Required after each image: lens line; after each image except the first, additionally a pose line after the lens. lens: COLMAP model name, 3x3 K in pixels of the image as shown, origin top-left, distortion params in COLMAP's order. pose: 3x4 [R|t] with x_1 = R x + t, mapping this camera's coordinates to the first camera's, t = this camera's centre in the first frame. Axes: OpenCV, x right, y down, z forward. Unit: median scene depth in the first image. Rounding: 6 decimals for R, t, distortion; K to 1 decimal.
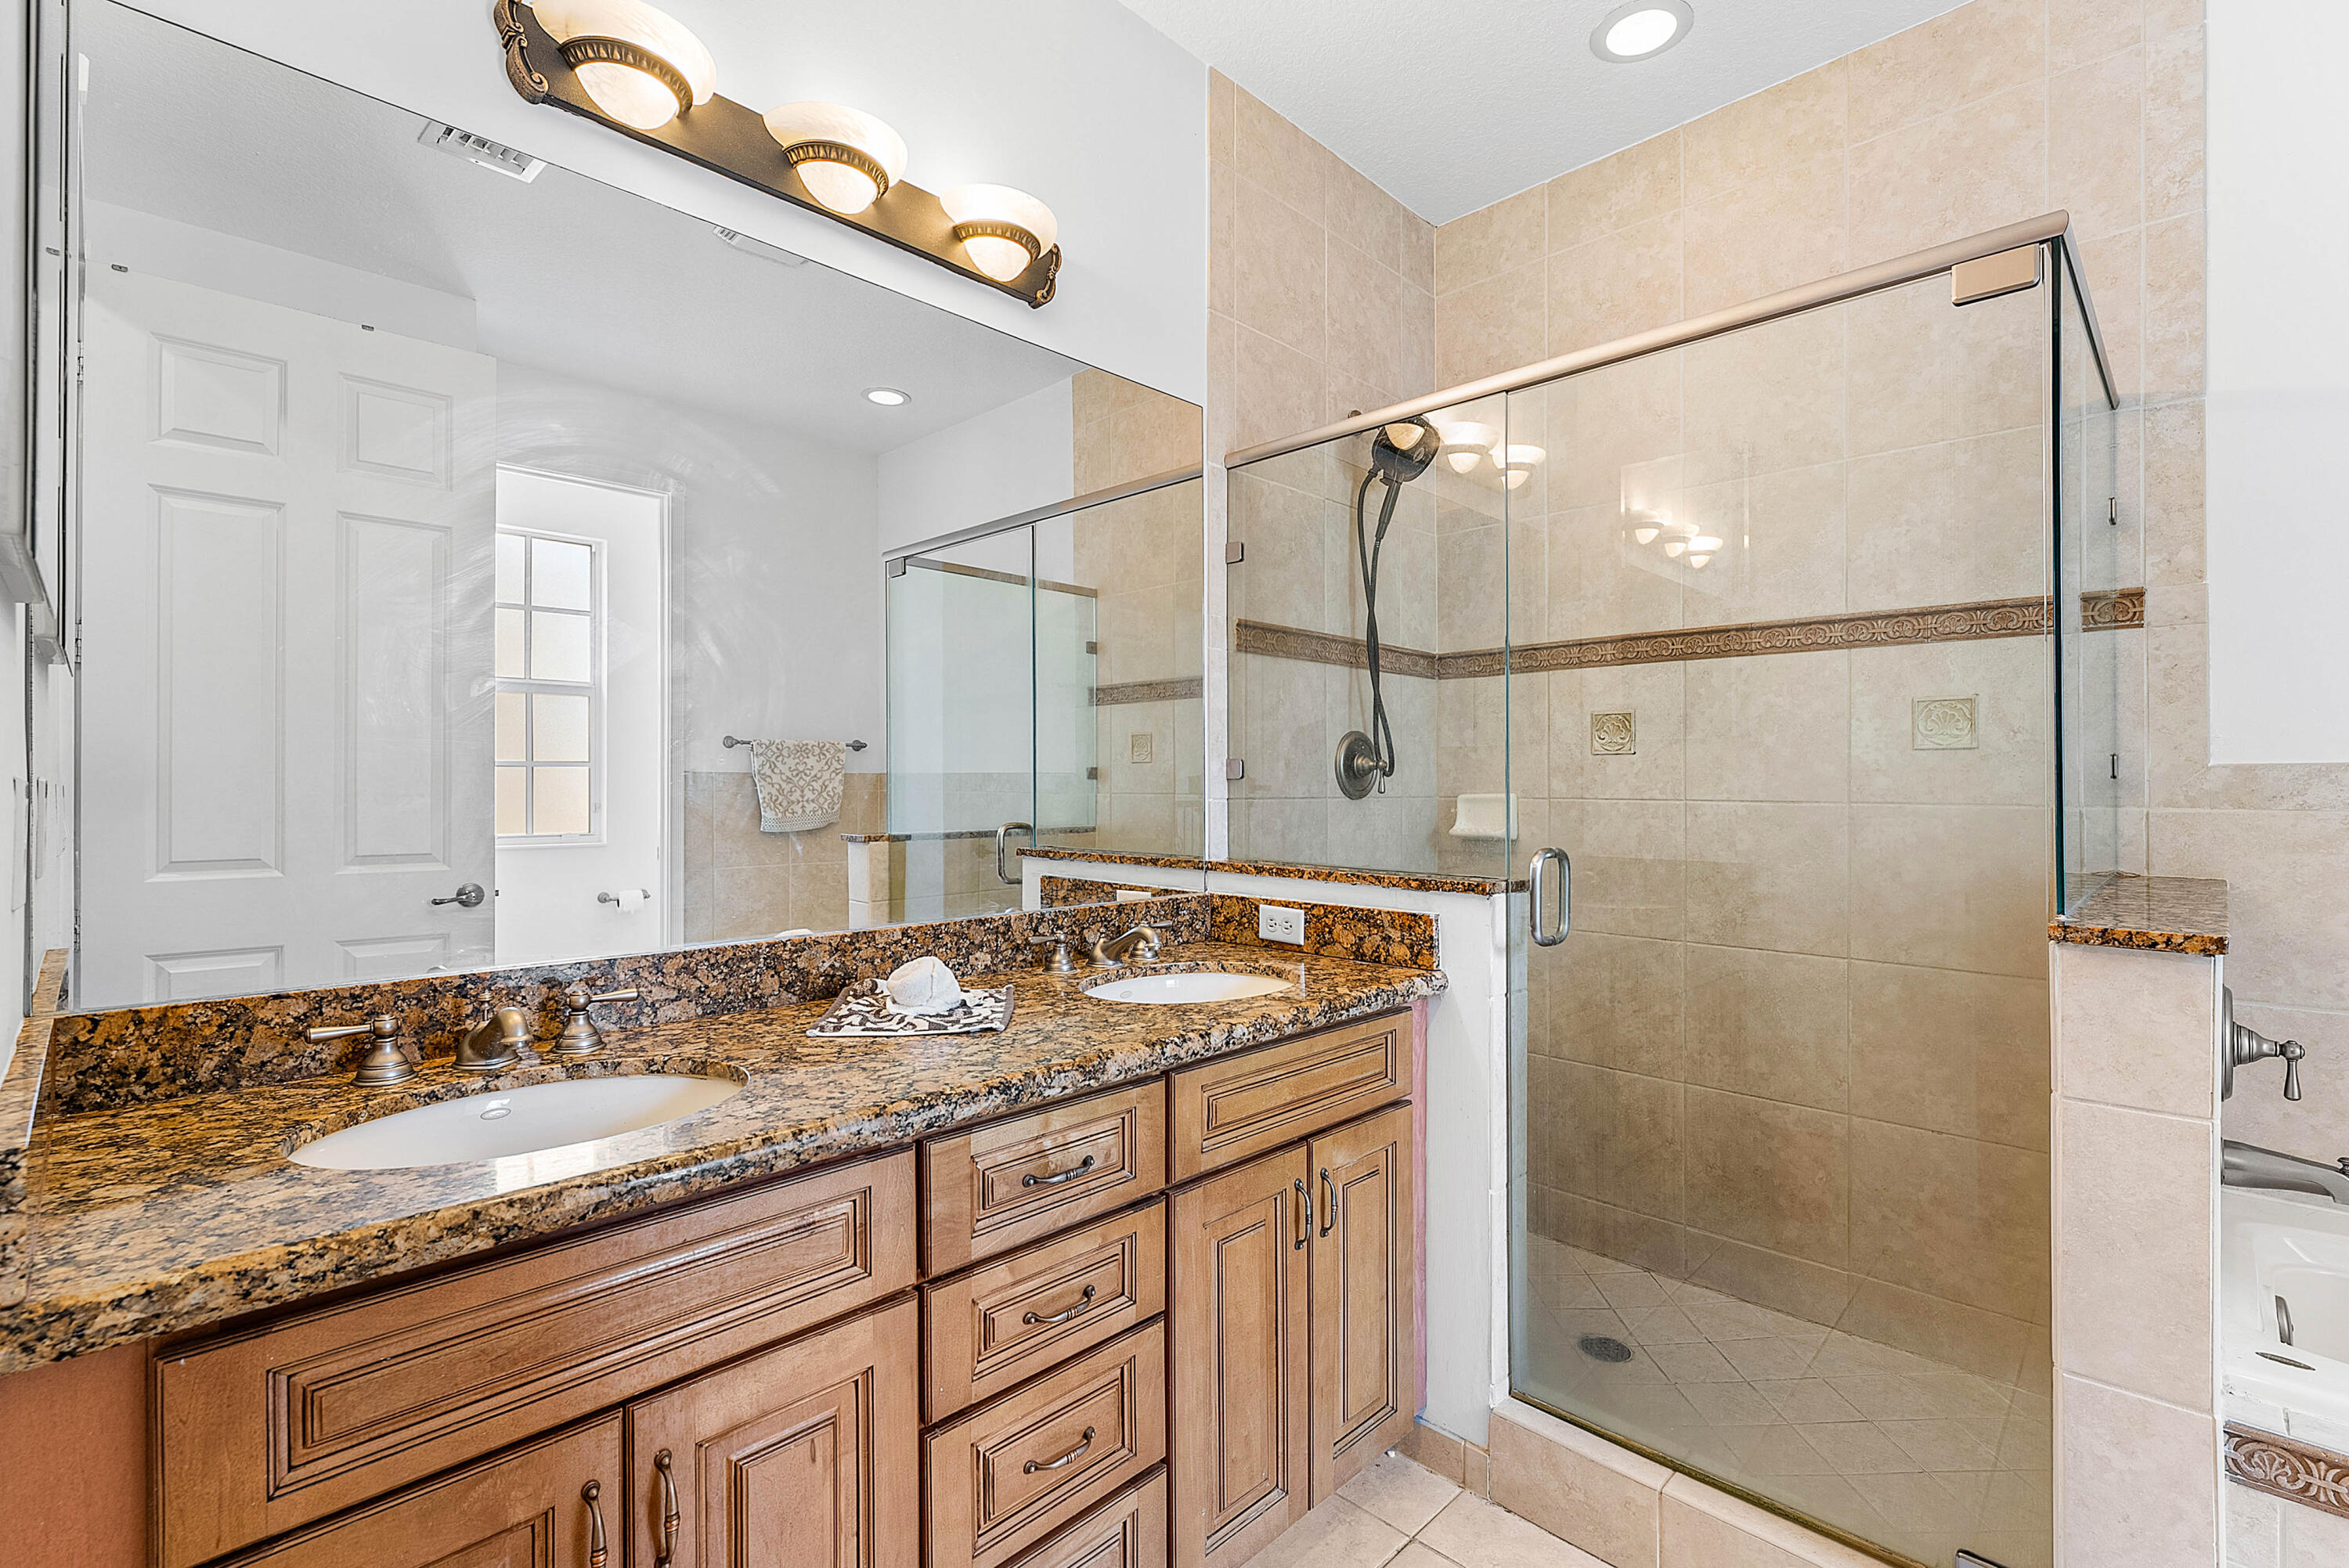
lens RADIAL K [[1062.8, 0, 1167.8], [0, 1062.8, 782.3], [0, 0, 1]] dist [-0.003701, 0.001480]
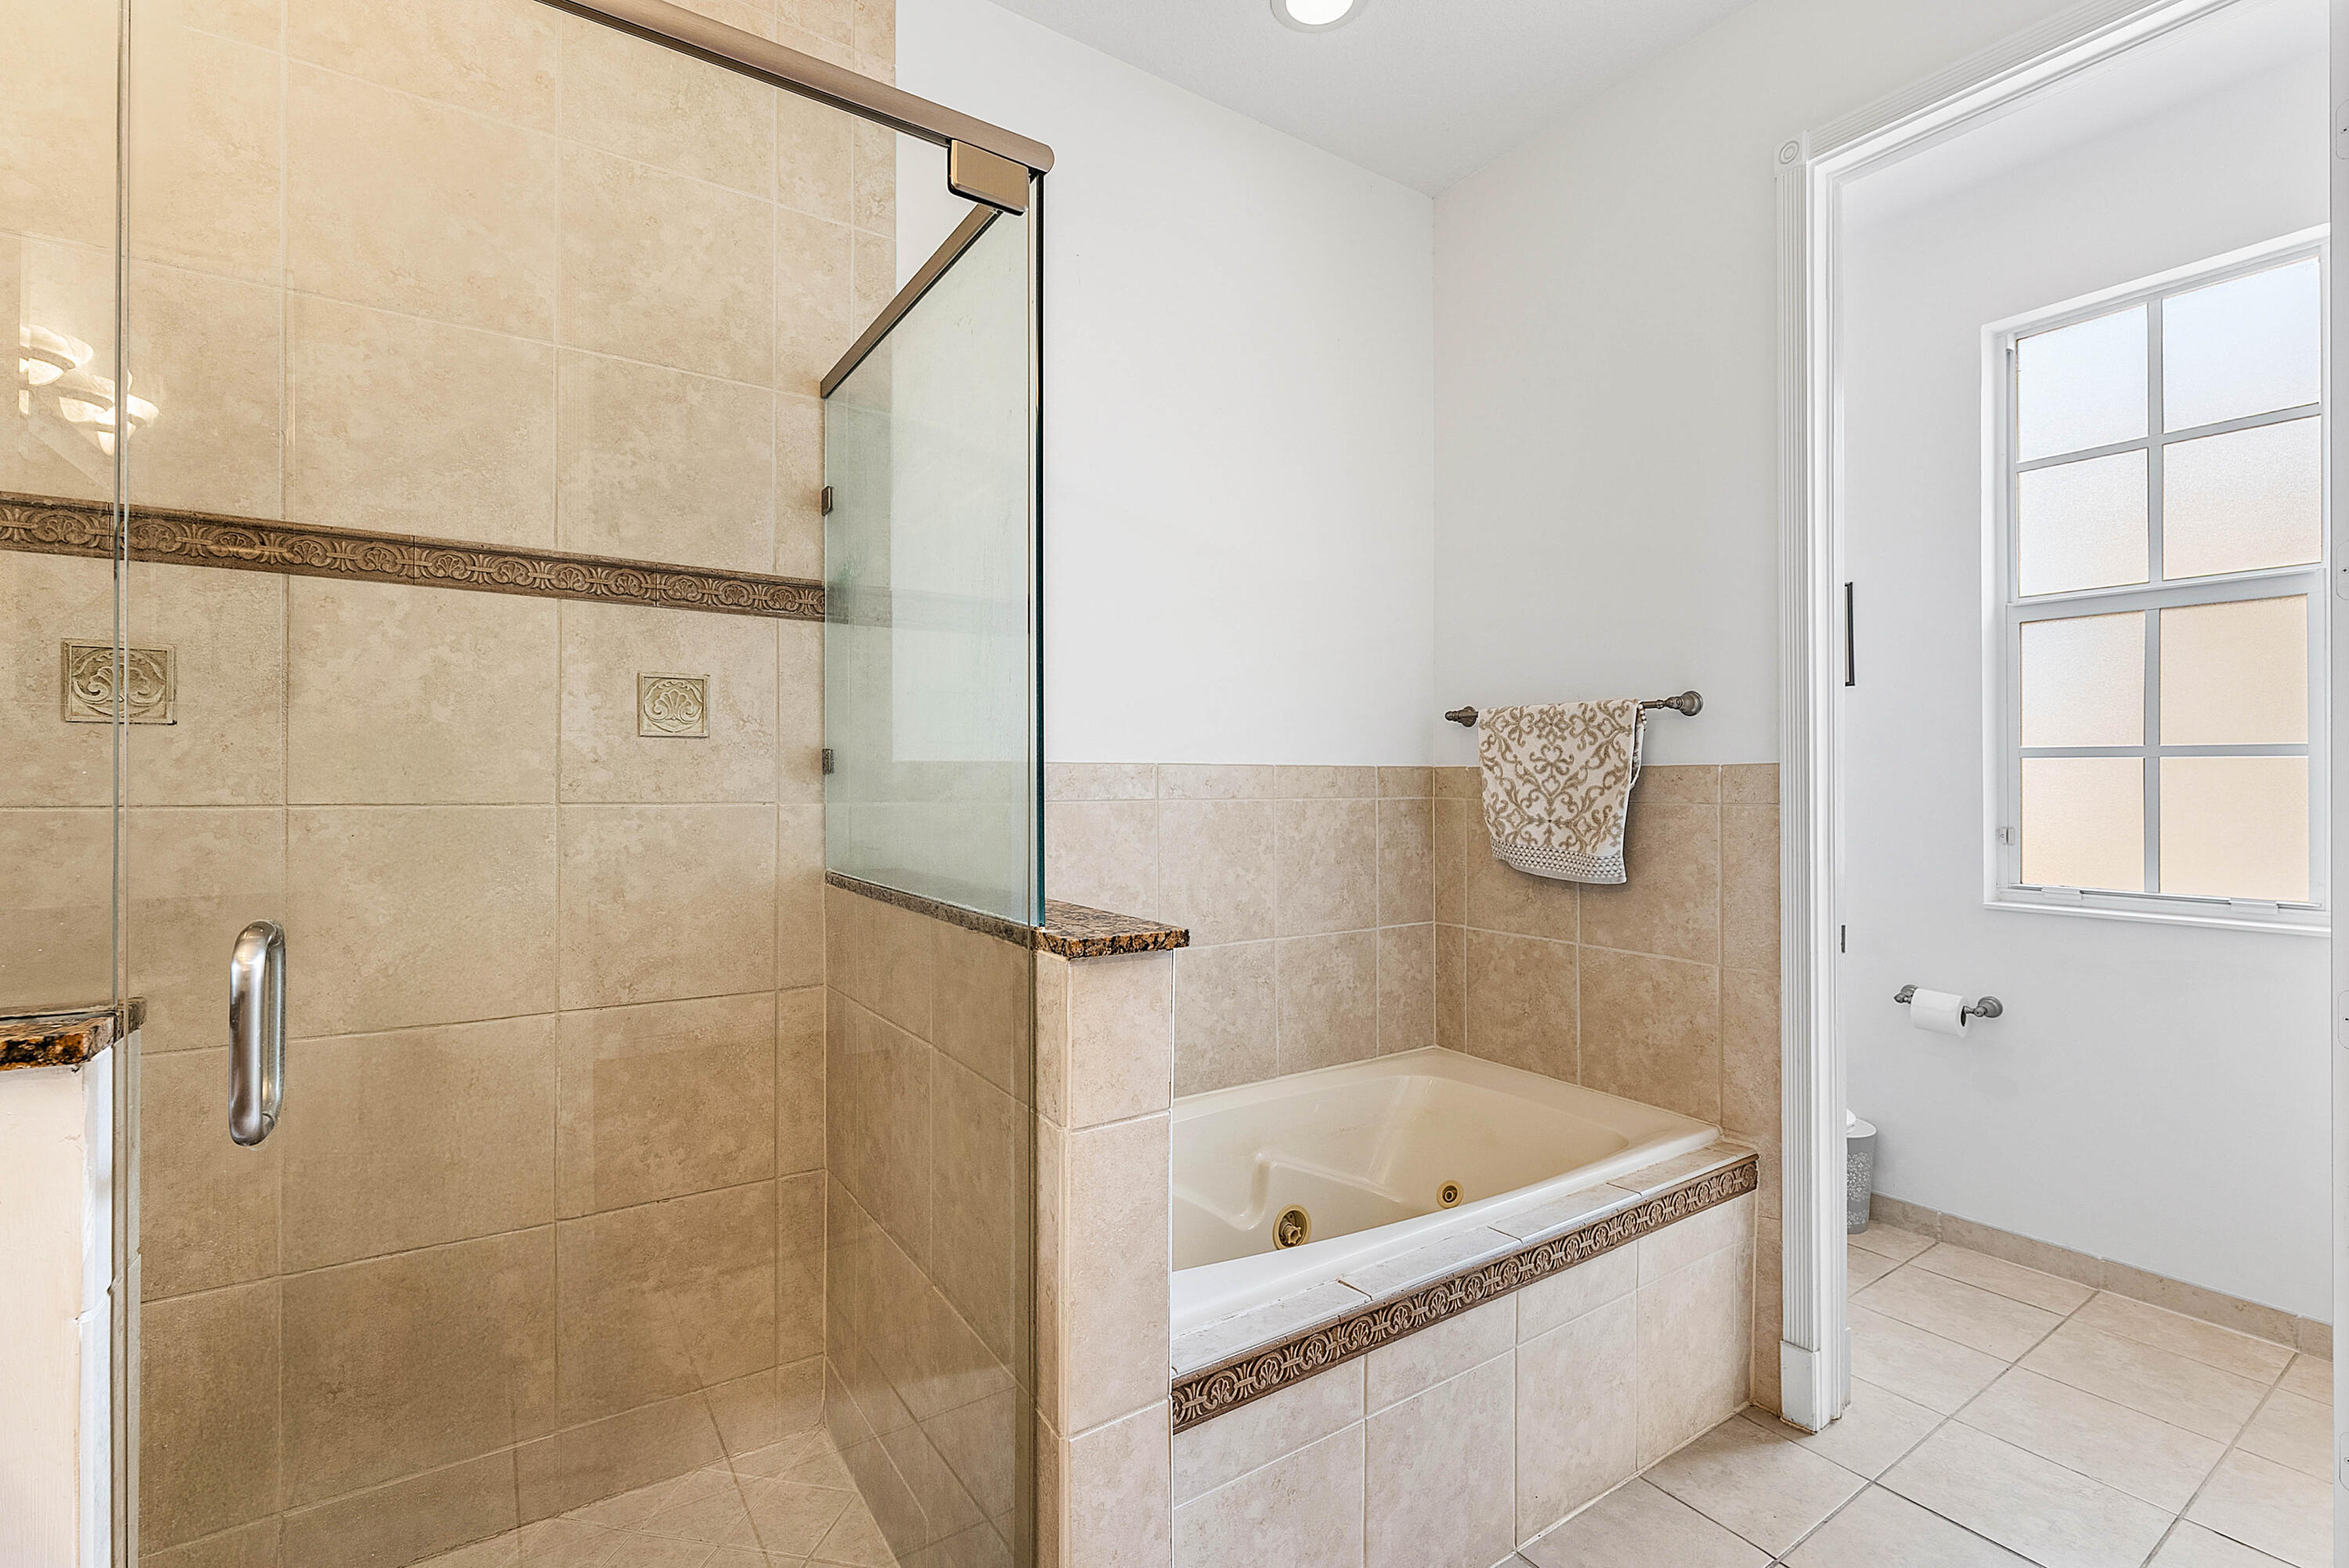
lens RADIAL K [[1062.8, 0, 1192.3], [0, 1062.8, 773.5], [0, 0, 1]] dist [-0.003701, 0.001480]
pose [[0.186007, 0.003659, 0.982542, -0.011010], [-0.003302, 0.999990, -0.003099, -0.001418], [-0.982543, -0.002668, 0.186017, 0.431931]]
